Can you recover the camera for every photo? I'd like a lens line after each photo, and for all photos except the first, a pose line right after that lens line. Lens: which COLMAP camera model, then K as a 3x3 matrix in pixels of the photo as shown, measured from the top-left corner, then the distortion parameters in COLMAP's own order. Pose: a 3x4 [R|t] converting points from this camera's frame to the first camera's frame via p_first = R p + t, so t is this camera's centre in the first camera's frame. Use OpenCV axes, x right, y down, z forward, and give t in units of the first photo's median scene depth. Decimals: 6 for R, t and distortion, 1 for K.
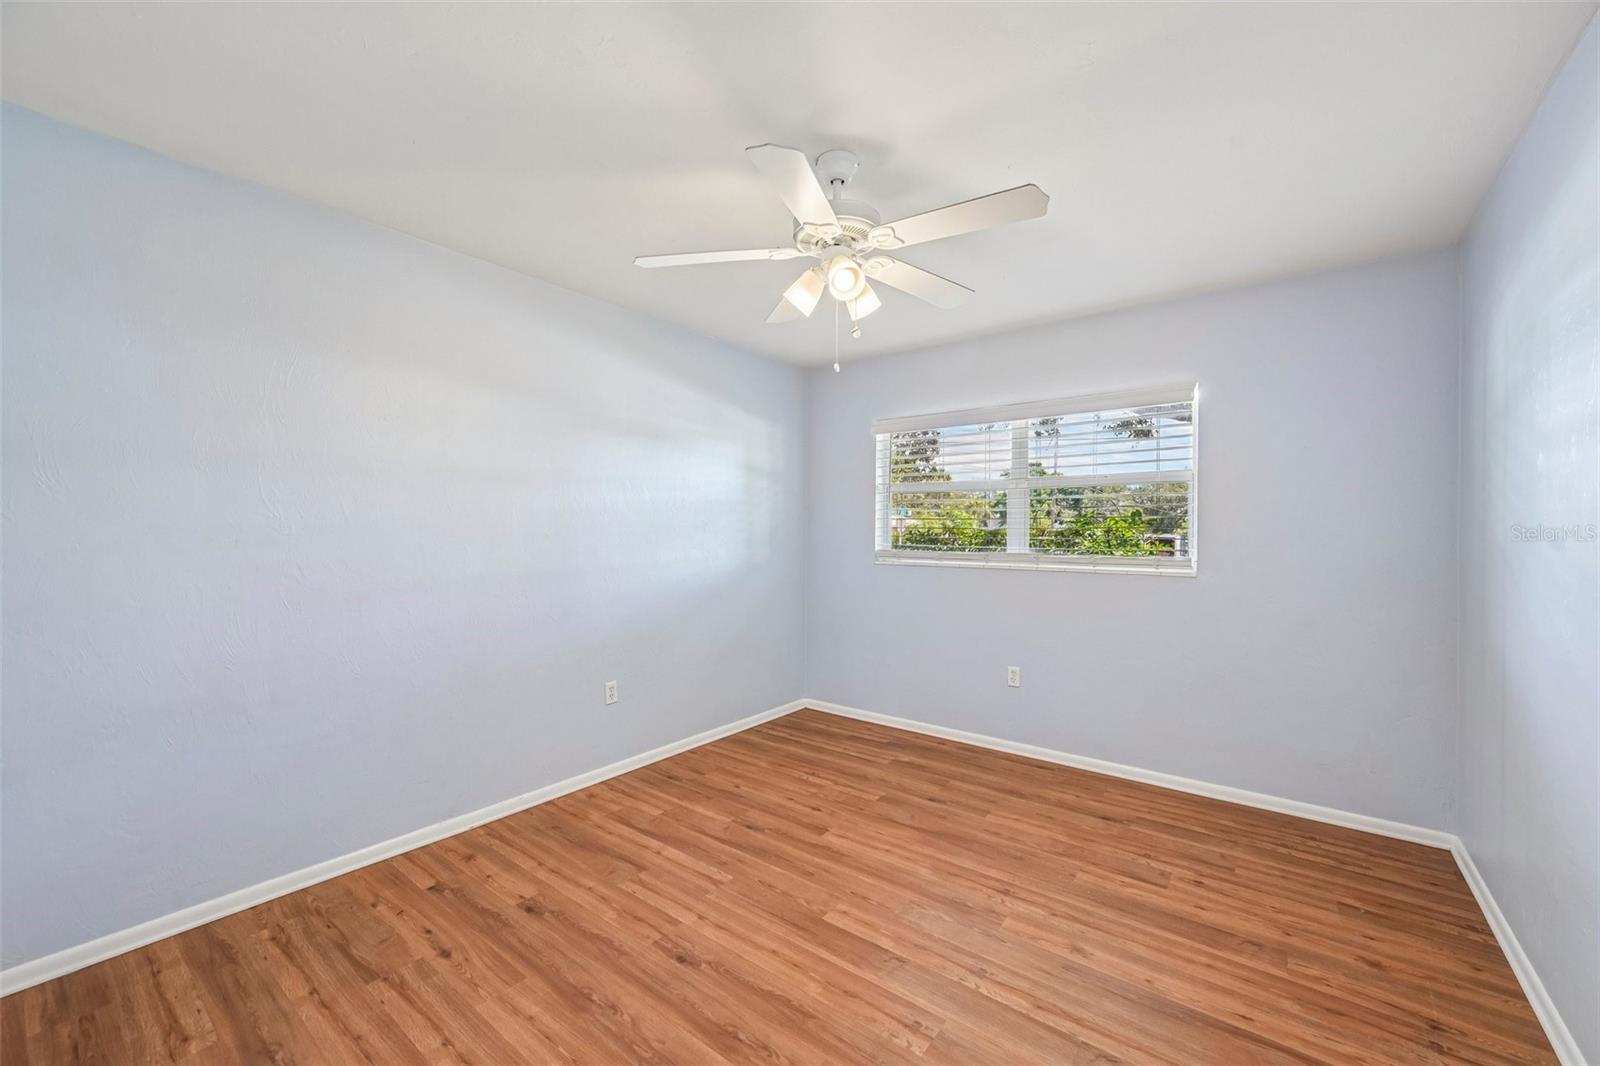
lens RADIAL K [[631.3, 0, 802.1], [0, 631.3, 533.2], [0, 0, 1]] dist [-0.000136, -0.000421]
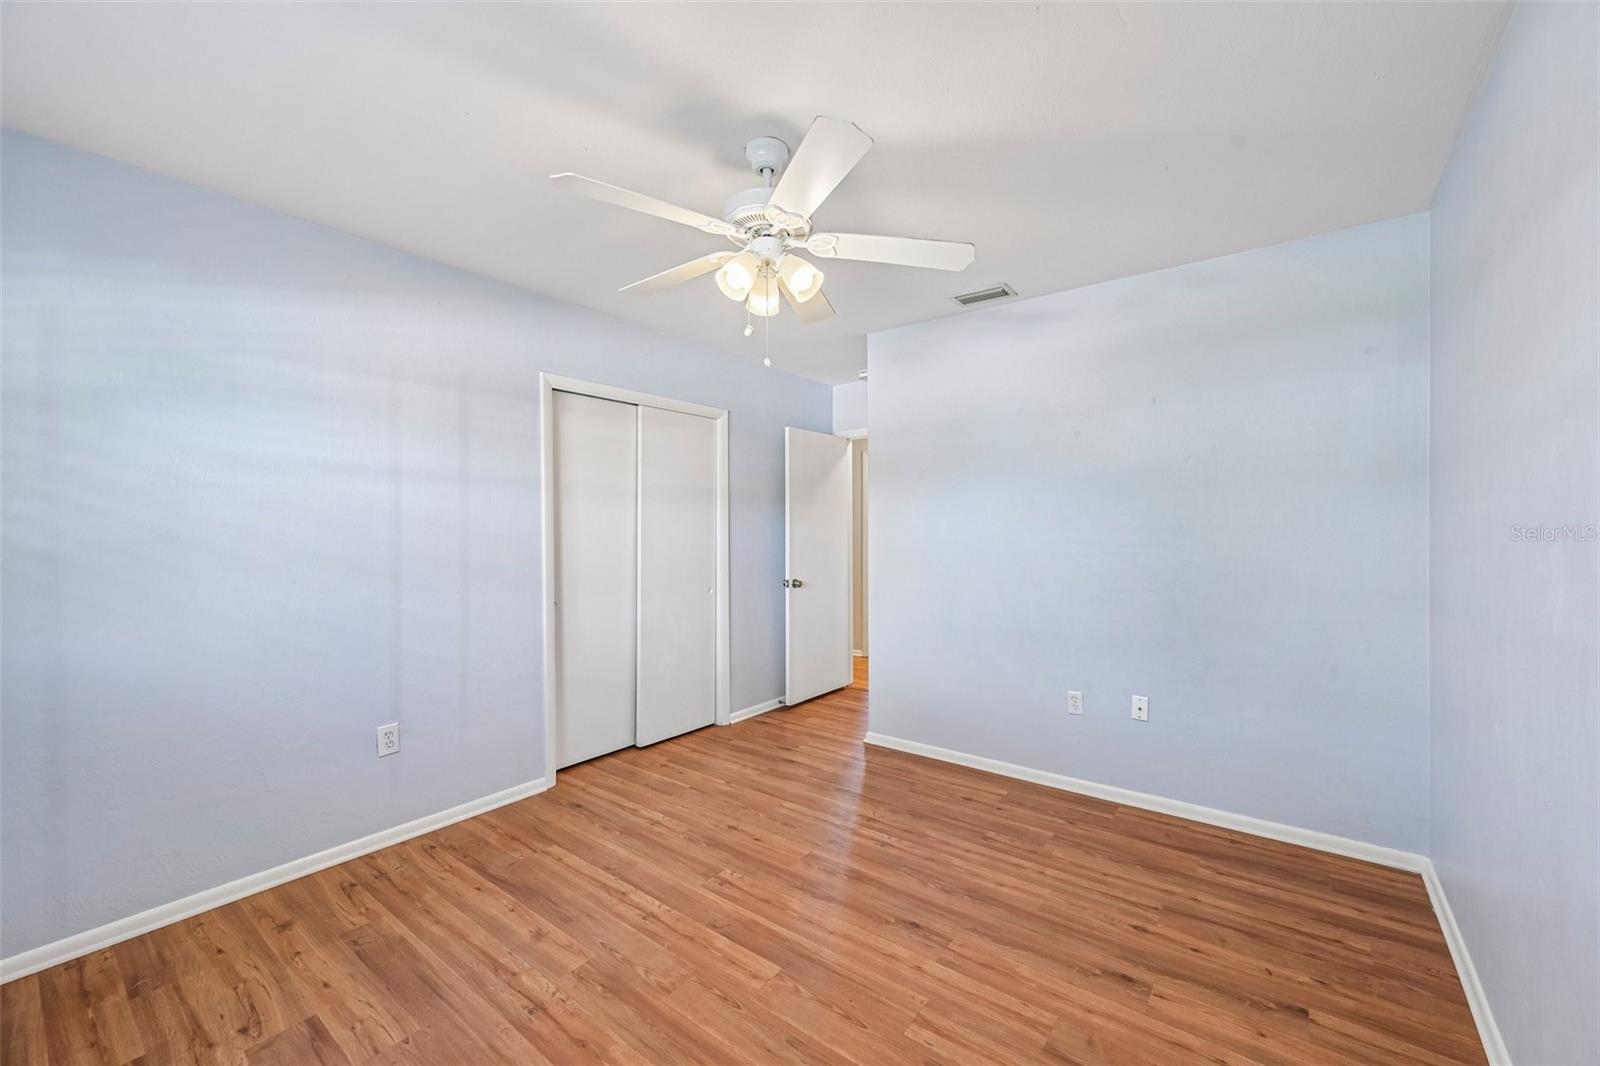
lens RADIAL K [[631.3, 0, 802.1], [0, 631.3, 533.2], [0, 0, 1]] dist [-0.000136, -0.000421]
pose [[-0.999996, 0.002103, -0.001968, 0.003935], [0.002082, 0.999939, 0.010816, -0.011768], [0.001990, 0.010812, -0.999940, 2.069724]]
